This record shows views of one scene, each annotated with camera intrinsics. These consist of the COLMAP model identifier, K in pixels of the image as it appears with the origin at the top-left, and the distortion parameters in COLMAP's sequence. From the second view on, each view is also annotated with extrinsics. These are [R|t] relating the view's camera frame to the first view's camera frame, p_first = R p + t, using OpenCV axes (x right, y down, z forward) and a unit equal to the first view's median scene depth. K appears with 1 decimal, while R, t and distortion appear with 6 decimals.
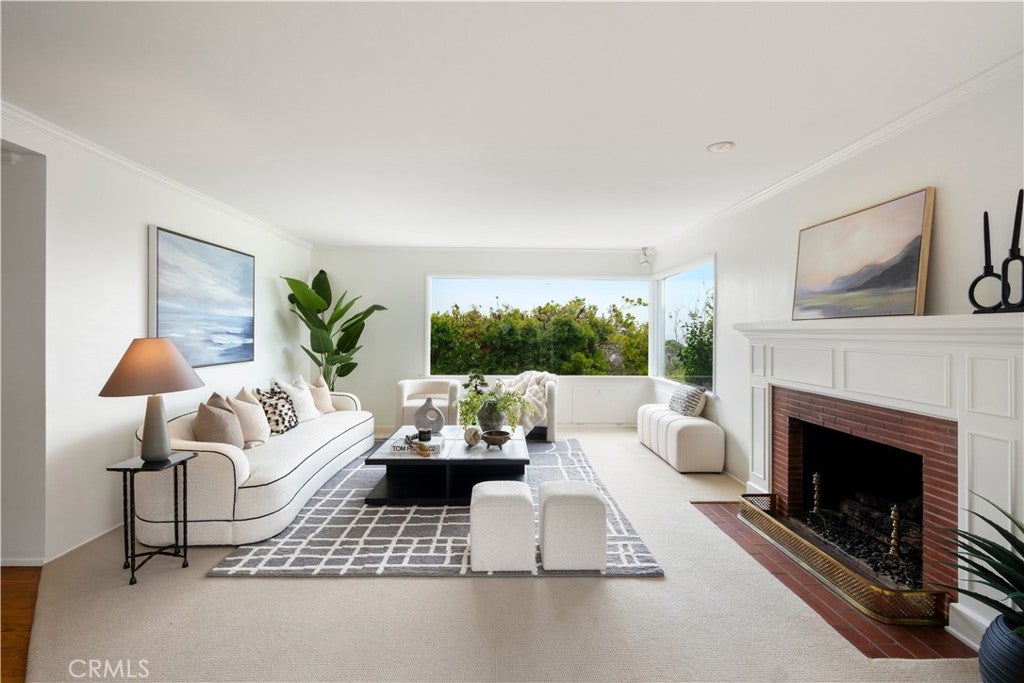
lens RADIAL K [[455.6, 0, 511.3], [0, 455.6, 336.6], [0, 0, 1]] dist [-0.001520, -0.000198]
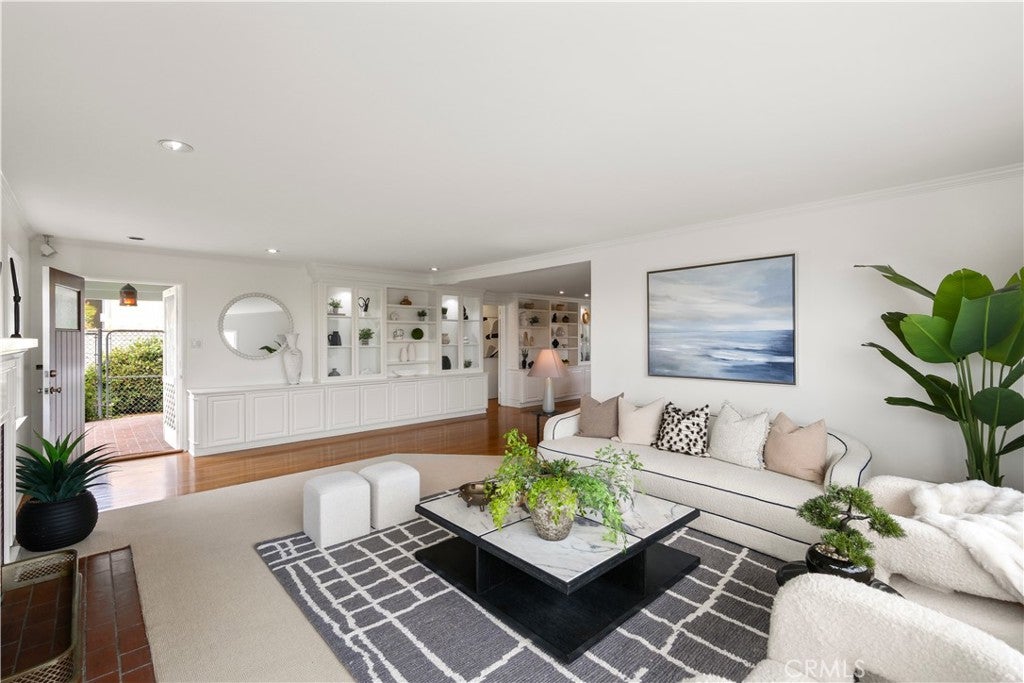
lens RADIAL K [[455.6, 0, 512.0], [0, 455.6, 338.6], [0, 0, 1]] dist [-0.001520, -0.000198]
pose [[-0.751812, 0.000216, -0.659377, 0.385555], [-0.005993, 0.999956, 0.007162, -0.035343], [0.659350, 0.009336, -0.751778, 1.475178]]
